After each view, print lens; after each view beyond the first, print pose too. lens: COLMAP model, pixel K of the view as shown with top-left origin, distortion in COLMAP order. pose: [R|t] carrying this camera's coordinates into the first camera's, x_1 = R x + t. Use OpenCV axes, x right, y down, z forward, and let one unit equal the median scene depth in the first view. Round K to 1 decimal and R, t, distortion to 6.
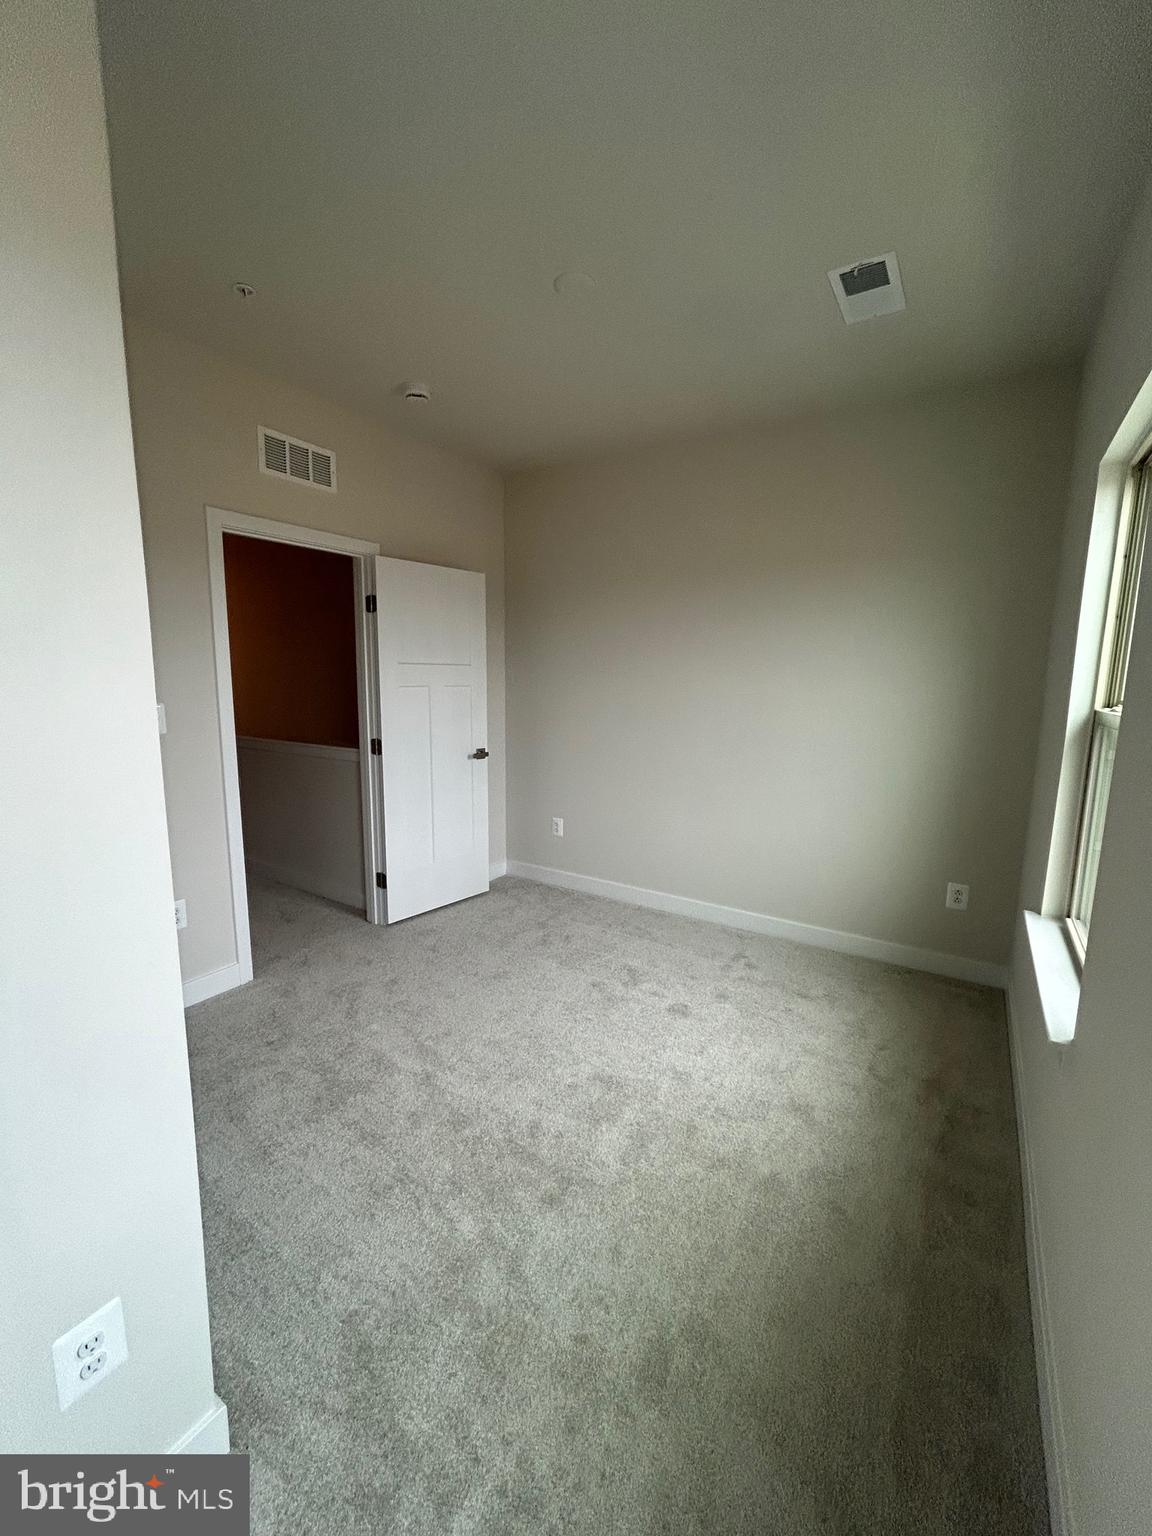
lens RADIAL K [[621.9, 0, 574.2], [0, 621.9, 769.1], [0, 0, 1]] dist [-0.000583, -0.000170]
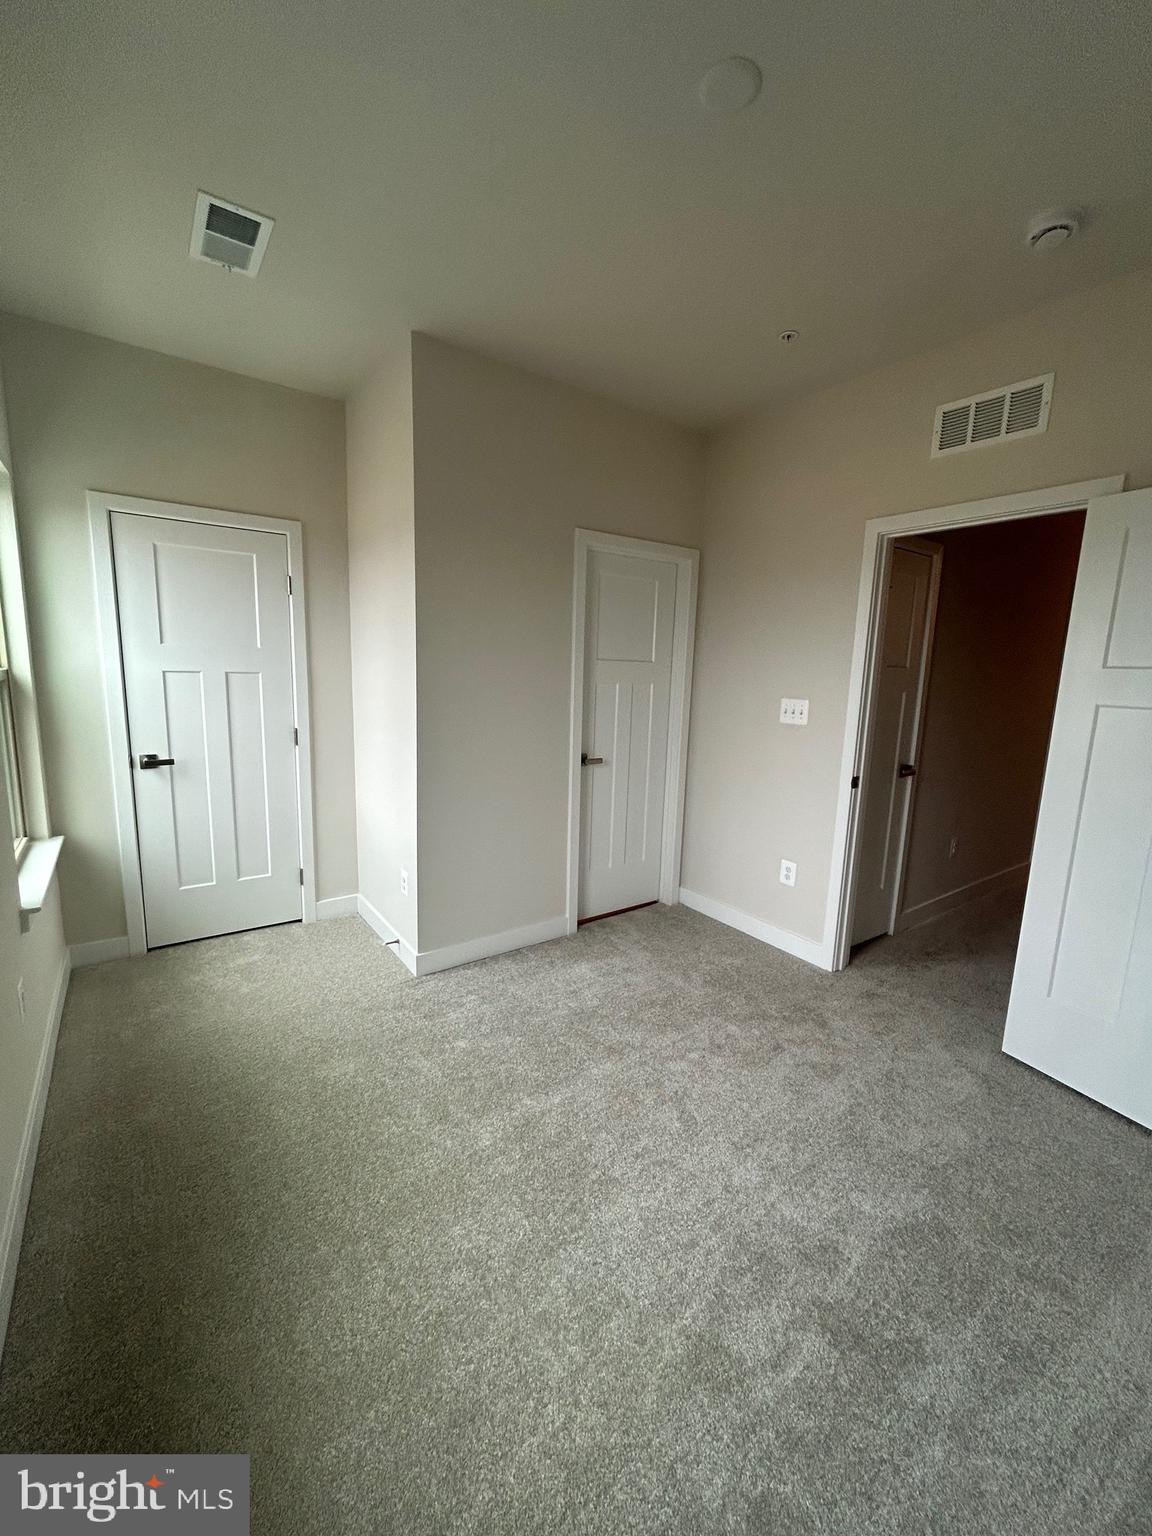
lens RADIAL K [[621.9, 0, 574.2], [0, 621.9, 769.1], [0, 0, 1]] dist [-0.000583, -0.000170]
pose [[-0.368629, 0.130630, -0.920352, 0.559831], [-0.175456, 0.962503, 0.206888, -0.129123], [0.912868, 0.237746, -0.331887, 0.887045]]
